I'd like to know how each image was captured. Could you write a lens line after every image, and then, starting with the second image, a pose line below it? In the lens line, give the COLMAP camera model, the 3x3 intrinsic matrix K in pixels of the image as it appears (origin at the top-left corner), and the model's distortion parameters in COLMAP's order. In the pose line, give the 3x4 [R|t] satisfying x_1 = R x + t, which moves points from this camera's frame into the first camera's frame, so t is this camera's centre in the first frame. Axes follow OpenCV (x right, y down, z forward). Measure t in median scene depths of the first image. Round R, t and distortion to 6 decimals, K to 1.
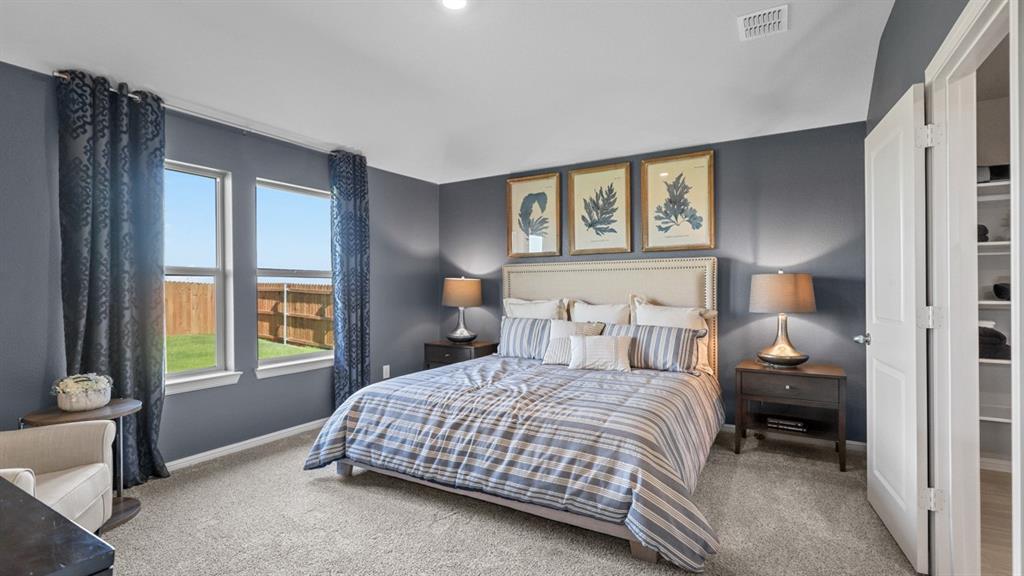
lens RADIAL K [[467.0, 0, 514.8], [0, 467.0, 286.1], [0, 0, 1]] dist [0.002525, 0.000163]
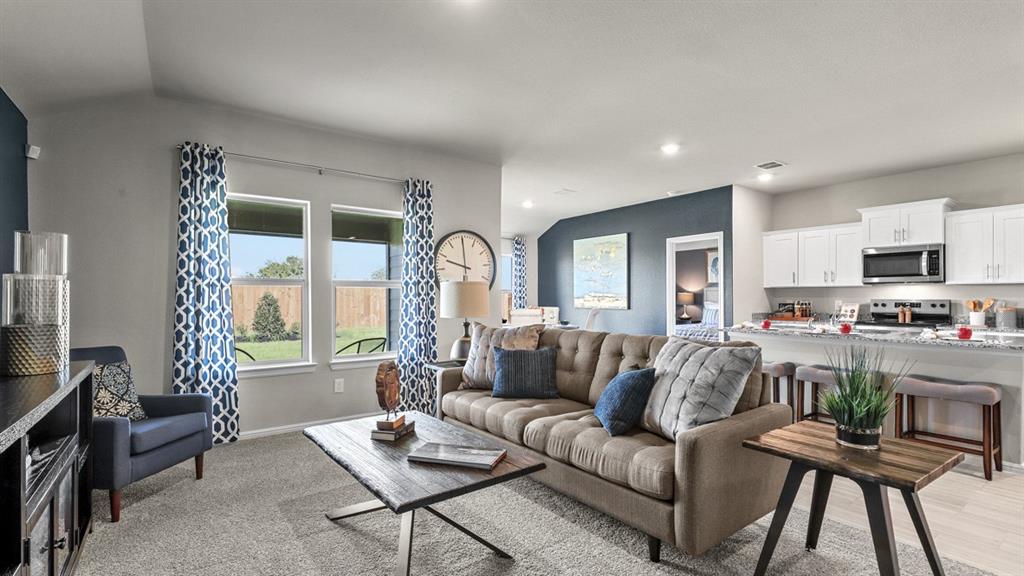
lens RADIAL K [[467.0, 0, 511.7], [0, 467.0, 293.3], [0, 0, 1]] dist [0.002525, 0.000163]
pose [[0.916184, 0.004196, -0.400735, 0.031200], [-0.005233, 0.999985, -0.001493, -0.007412], [0.400723, 0.003464, 0.916193, -1.553029]]
